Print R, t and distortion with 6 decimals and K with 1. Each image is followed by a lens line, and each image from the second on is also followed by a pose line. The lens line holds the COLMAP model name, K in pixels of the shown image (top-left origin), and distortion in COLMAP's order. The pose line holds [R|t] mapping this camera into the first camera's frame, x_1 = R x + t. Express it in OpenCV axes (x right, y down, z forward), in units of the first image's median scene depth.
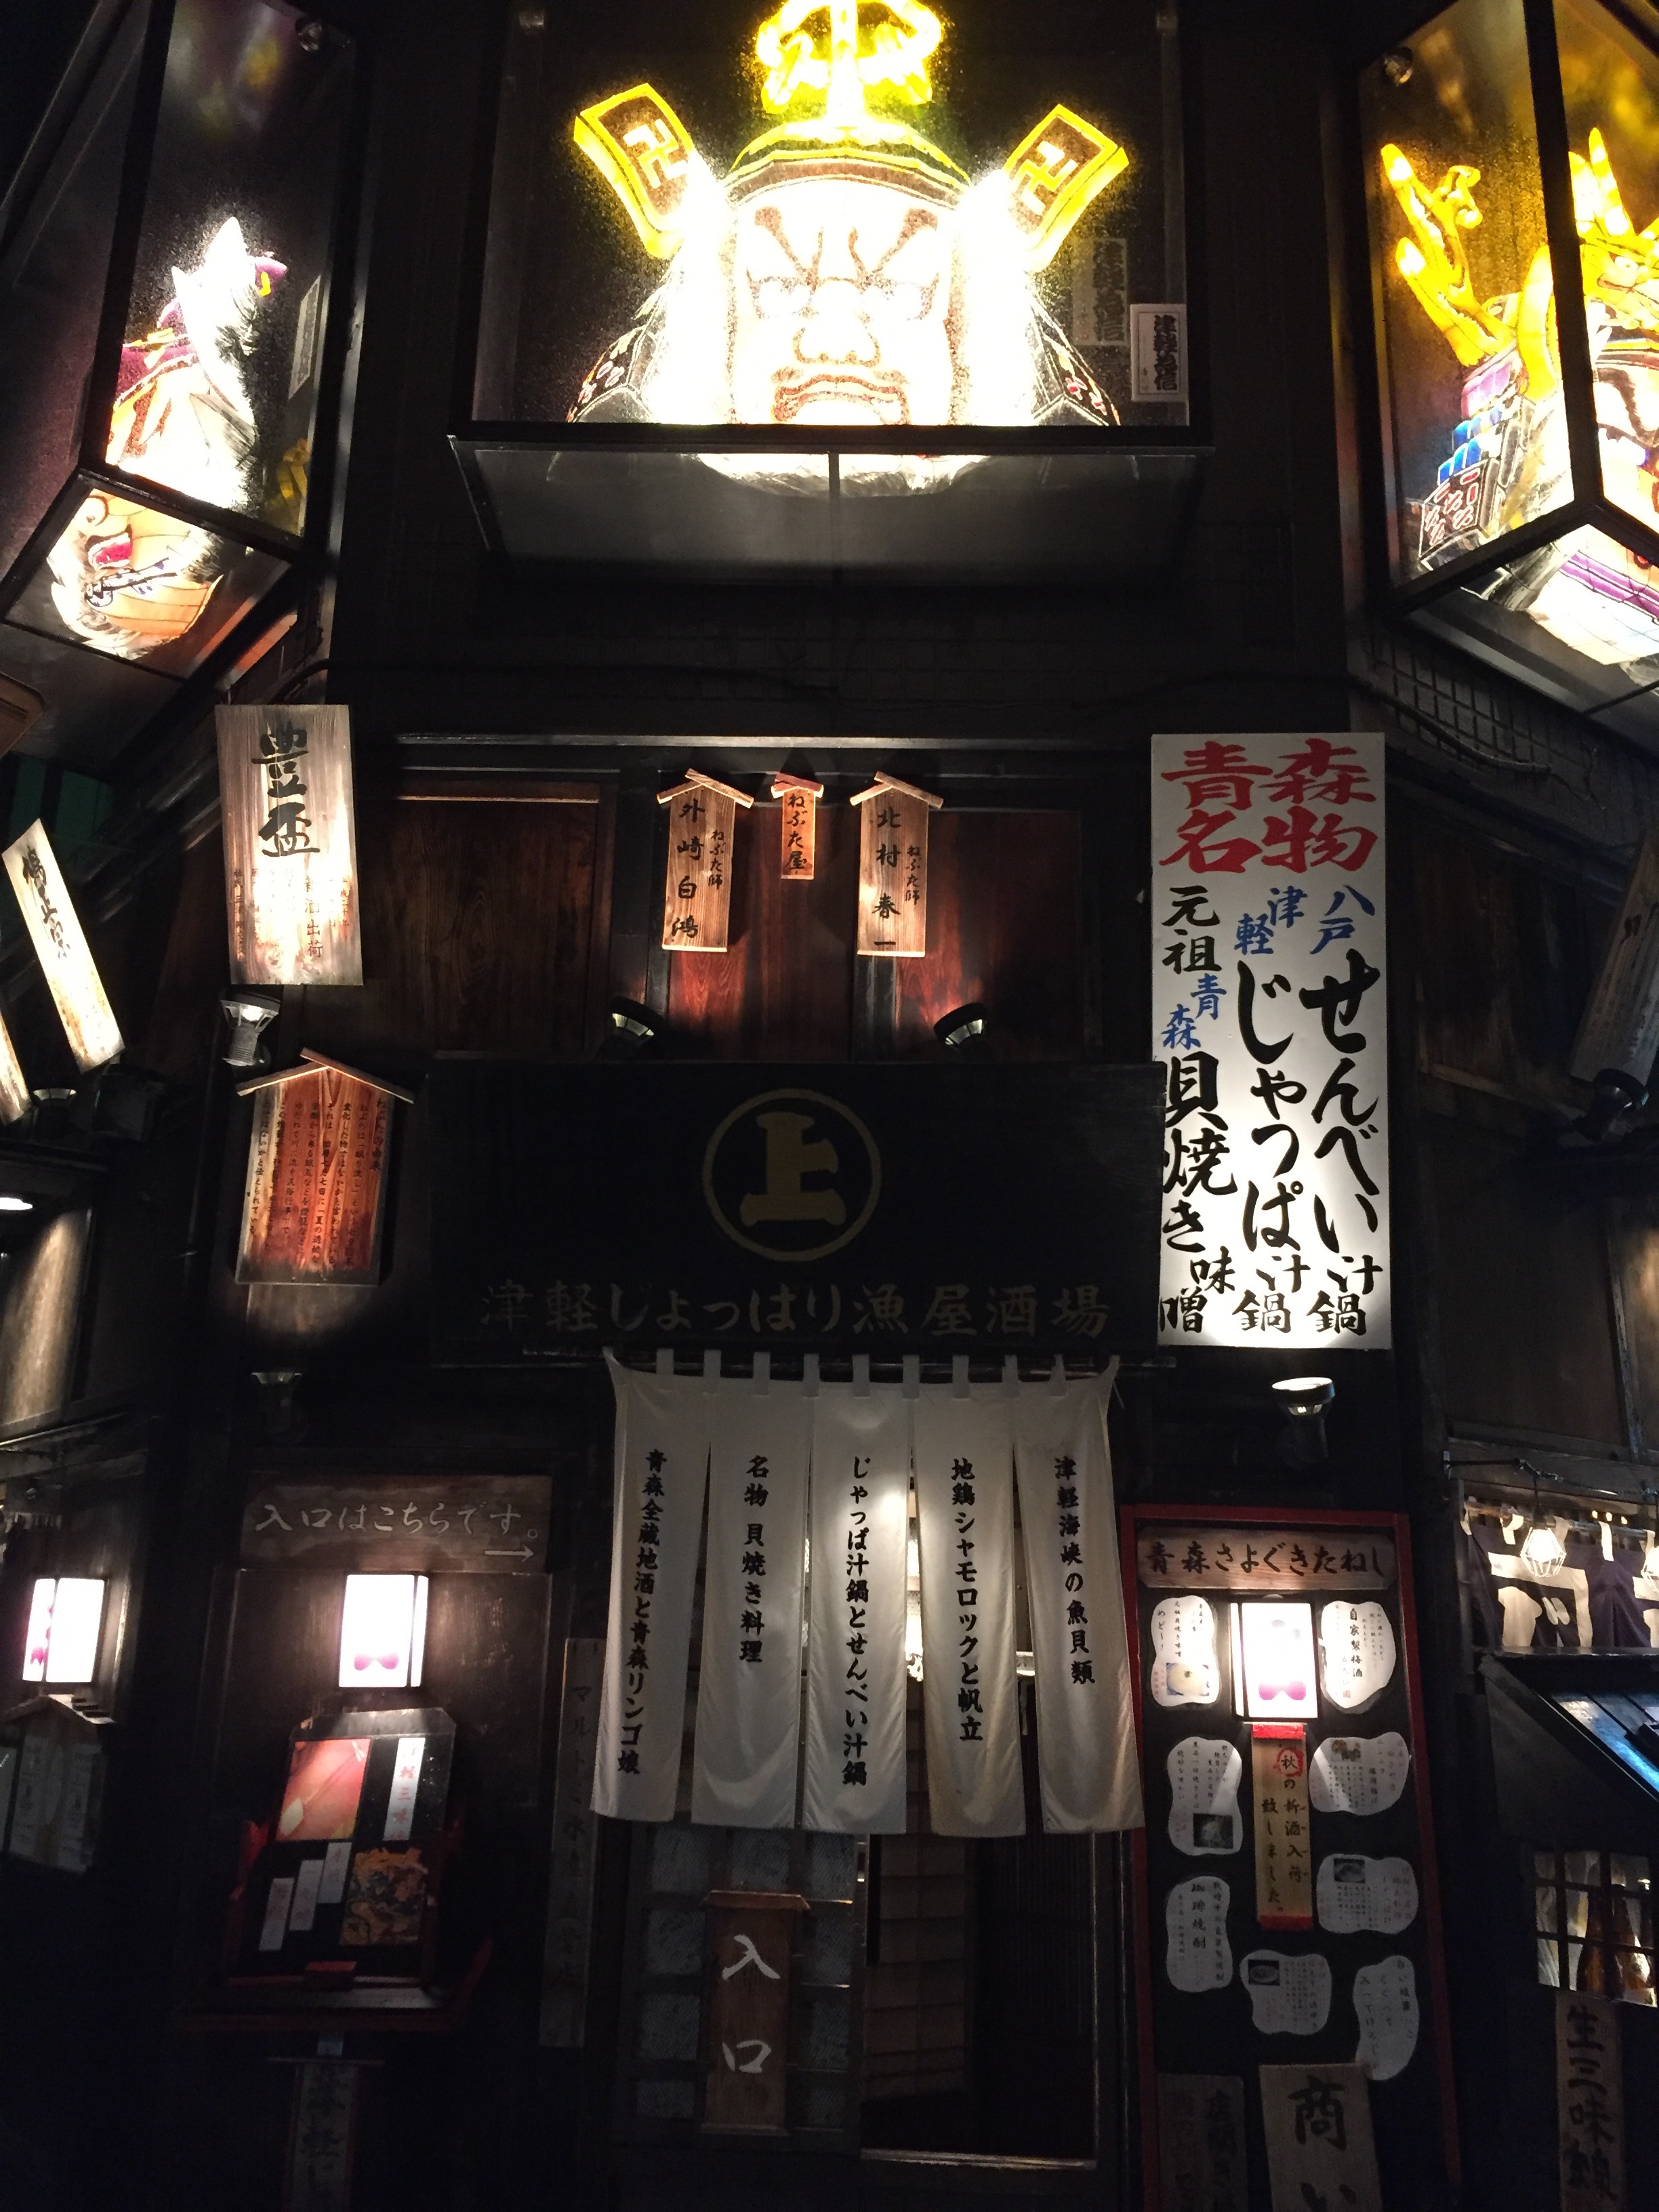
lens RADIAL K [[1943.3, 0, 836.5], [0, 1943.3, 1114.4], [0, 0, 1]] dist [0.009949, 0.022773]
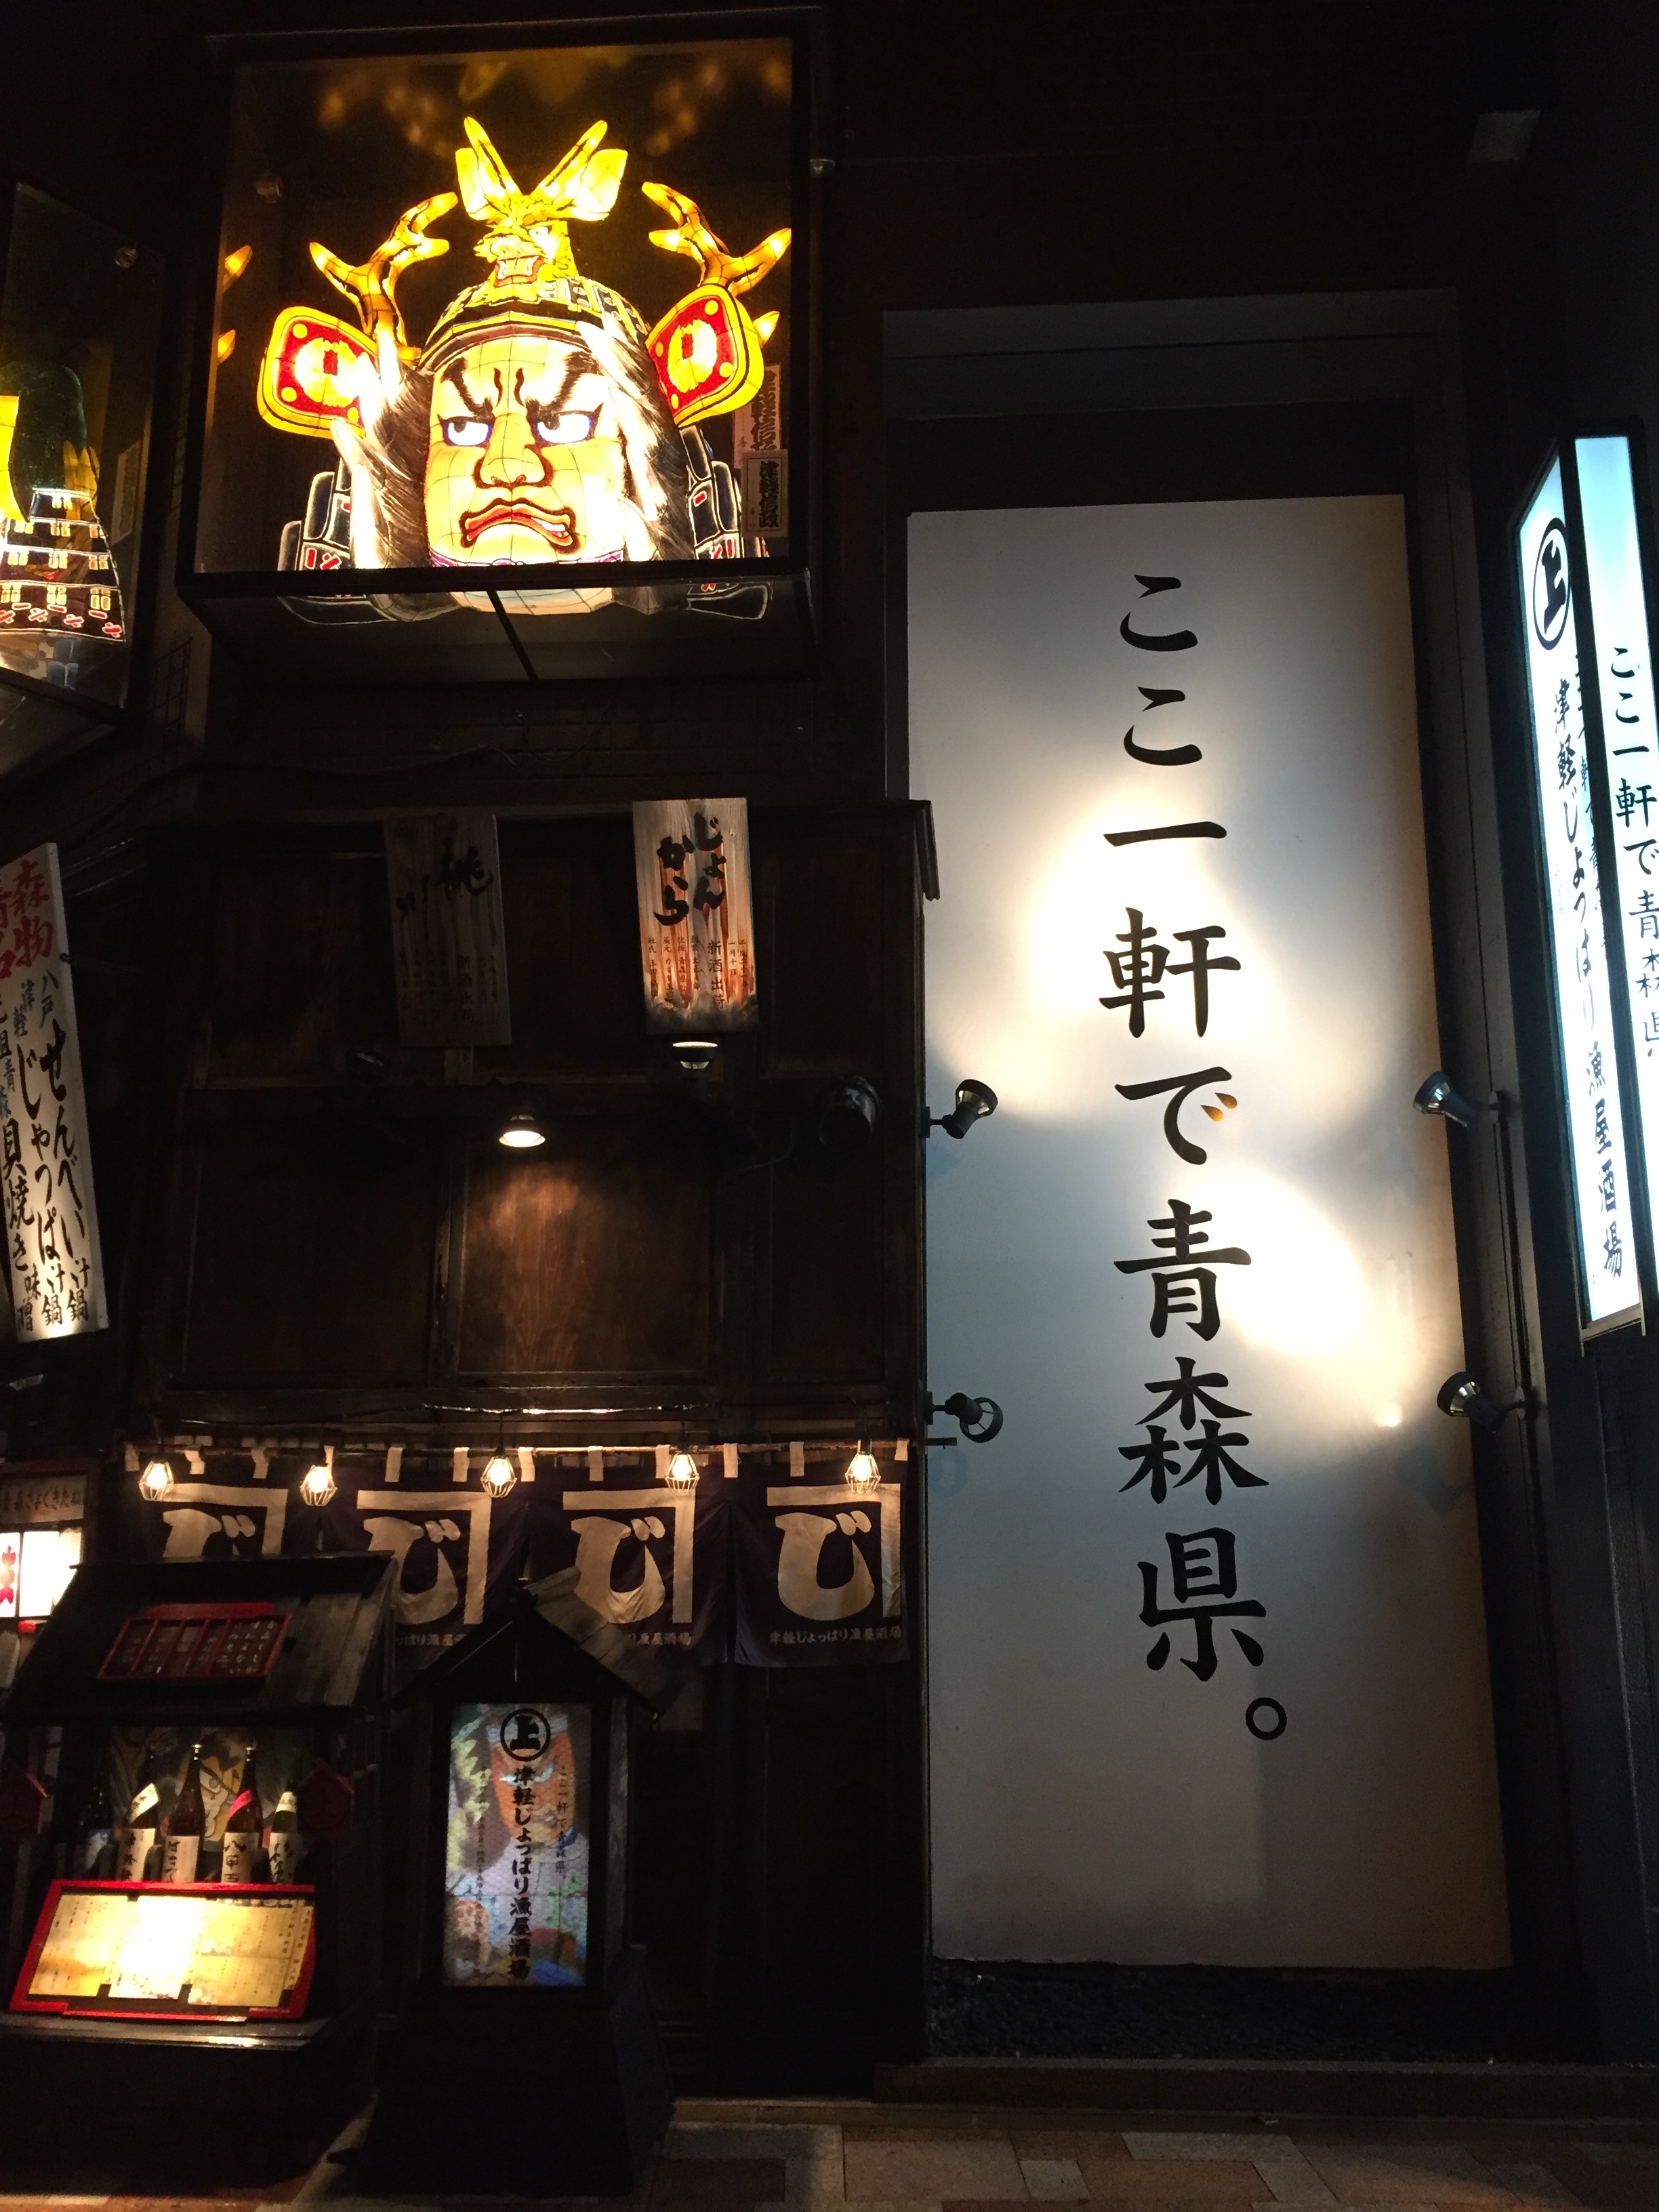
lens RADIAL K [[1943.3, 0, 835.3], [0, 1943.3, 1106.4], [0, 0, 1]] dist [0.009949, 0.022773]
pose [[0.754477, -0.173855, -0.632881, 1.430838], [0.201943, 0.978991, -0.028191, 0.108445], [0.624486, -0.106536, 0.773736, 0.328377]]
